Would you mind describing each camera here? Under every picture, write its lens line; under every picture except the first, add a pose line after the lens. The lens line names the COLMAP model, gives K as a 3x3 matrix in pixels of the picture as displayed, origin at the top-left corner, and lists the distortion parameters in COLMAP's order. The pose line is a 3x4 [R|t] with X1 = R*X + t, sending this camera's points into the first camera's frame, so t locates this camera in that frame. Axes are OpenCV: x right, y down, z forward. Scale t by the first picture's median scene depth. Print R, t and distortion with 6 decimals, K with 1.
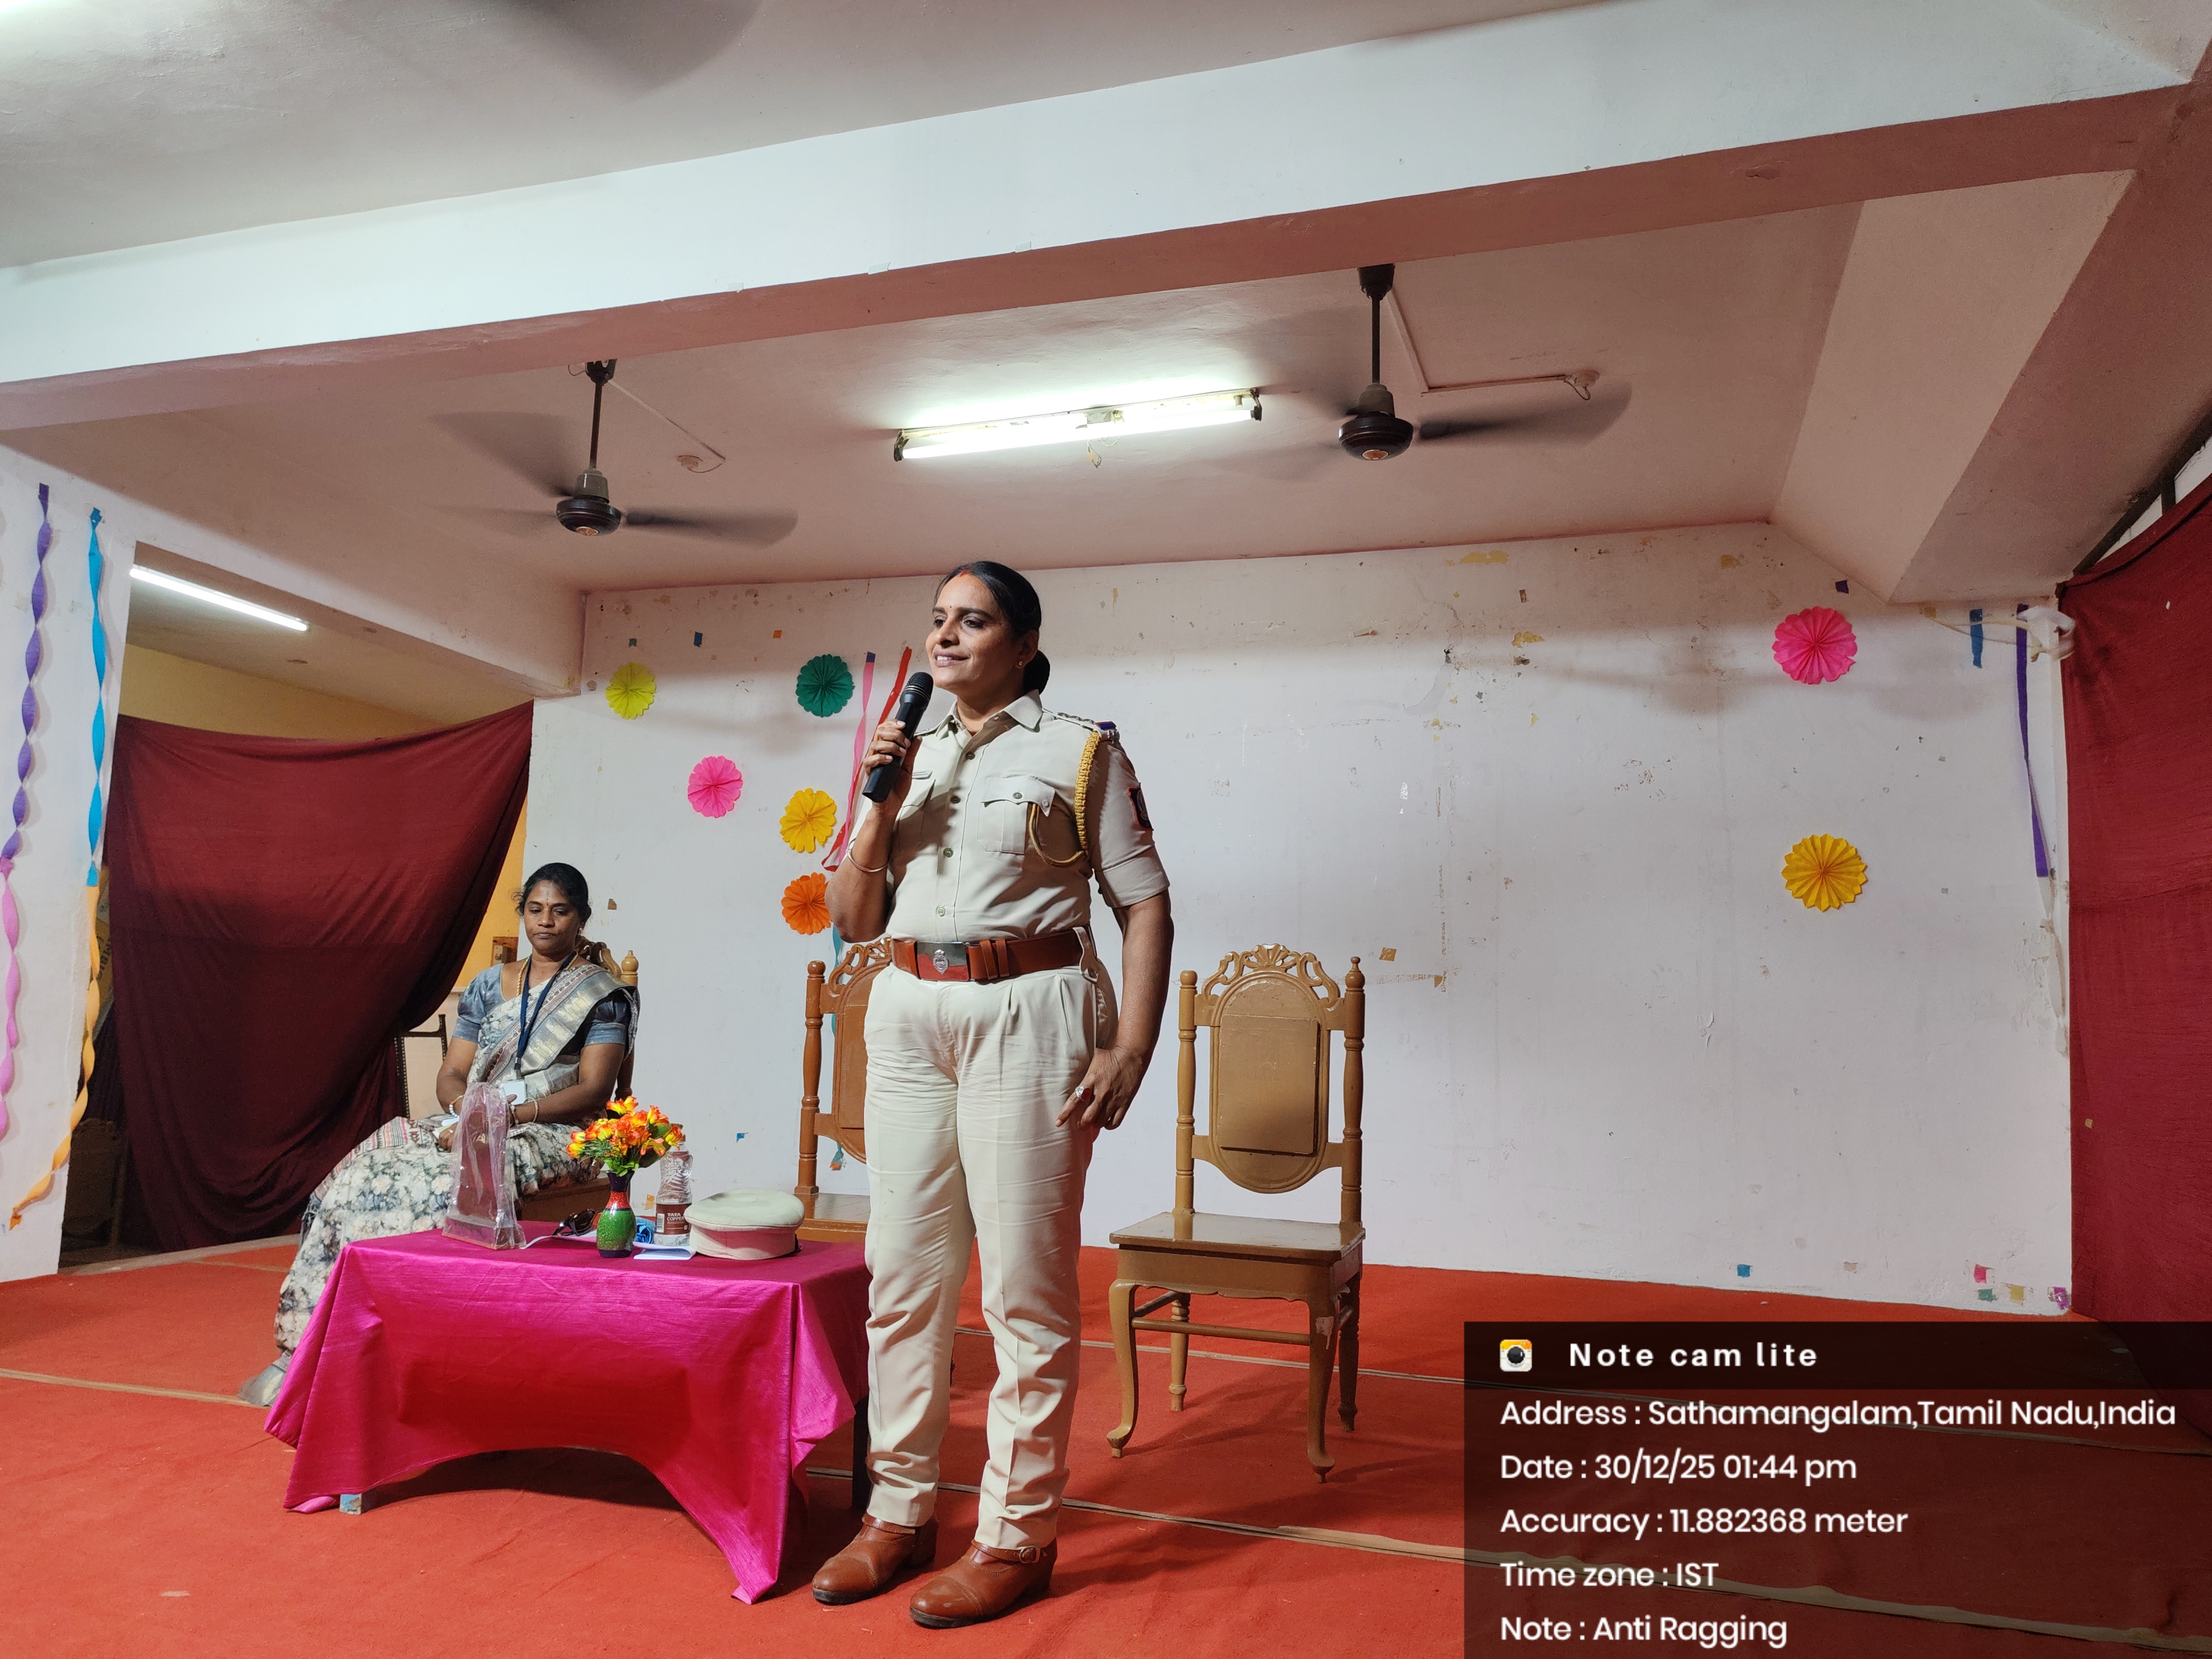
lens RADIAL K [[1549.3, 0, 1106.0], [0, 1549.3, 829.5], [0, 0, 1]] dist [0.003800, -0.005247]
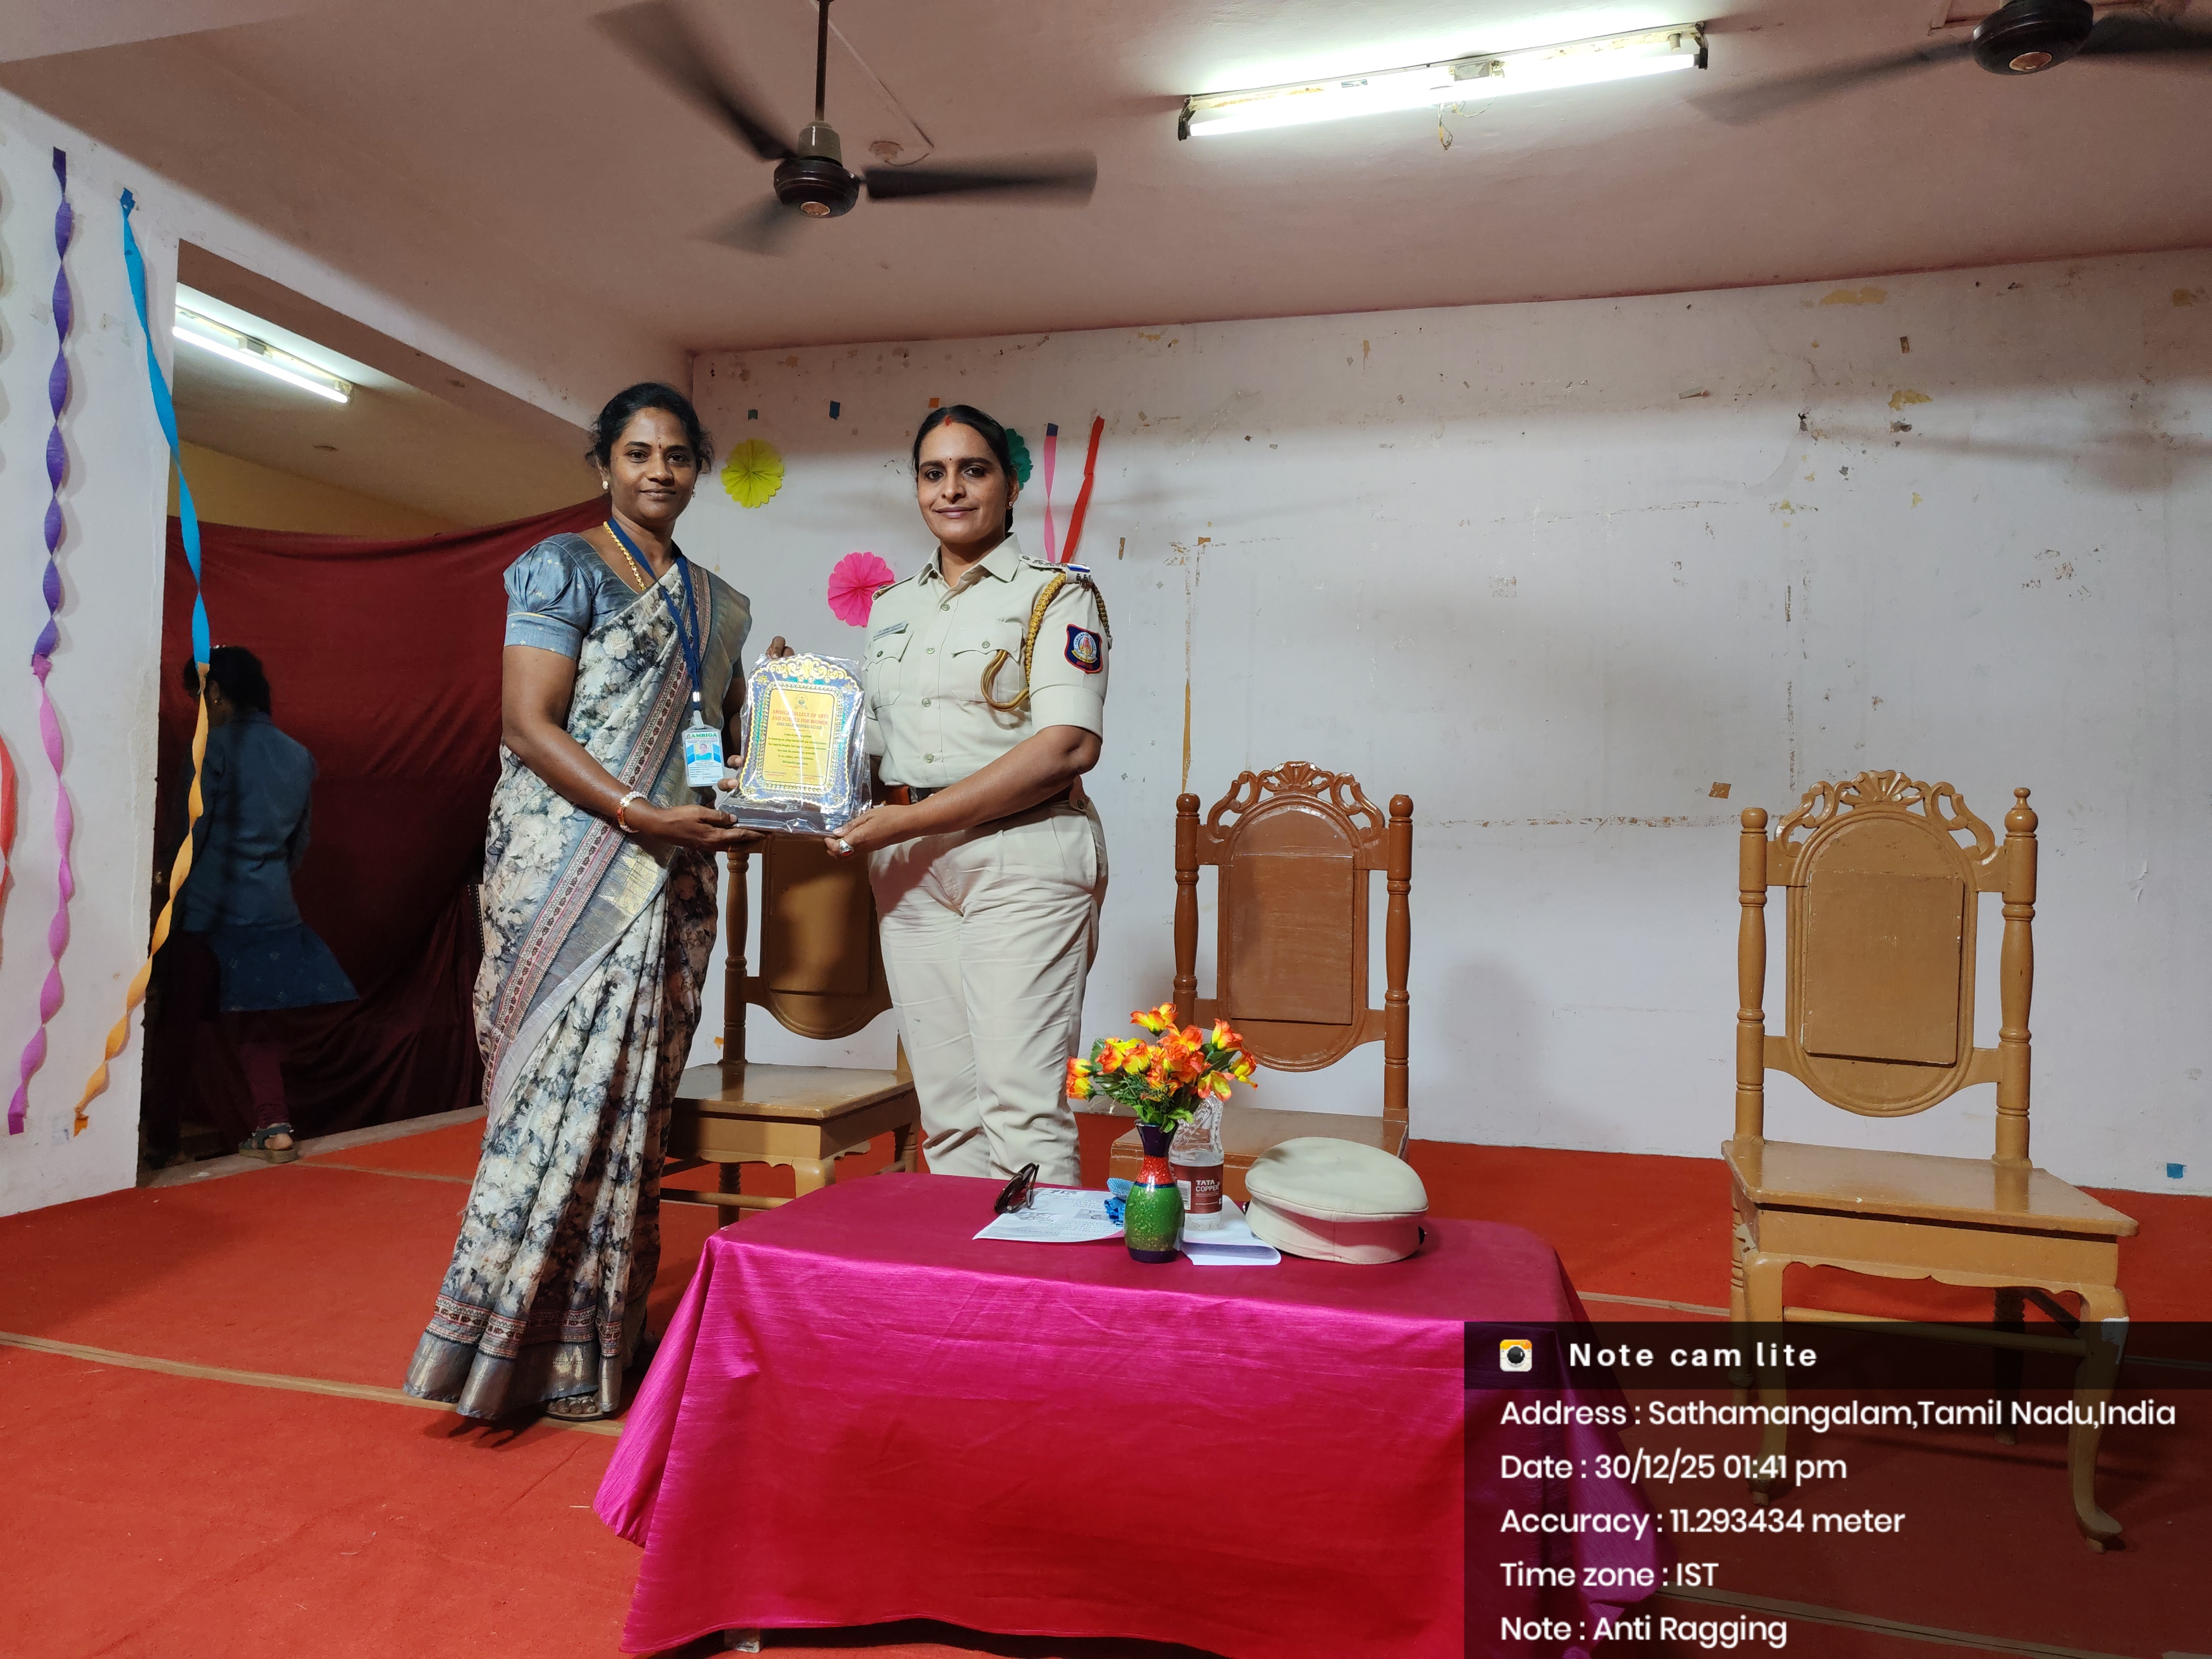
lens RADIAL K [[1558.3, 0, 1107.2], [0, 1558.3, 823.5], [0, 0, 1]] dist [0.024391, -0.029429]
pose [[0.999931, 0.002371, 0.011462, -0.179520], [-0.003493, 0.995088, 0.098936, 0.020283], [-0.011171, -0.098969, 0.995028, 0.204715]]
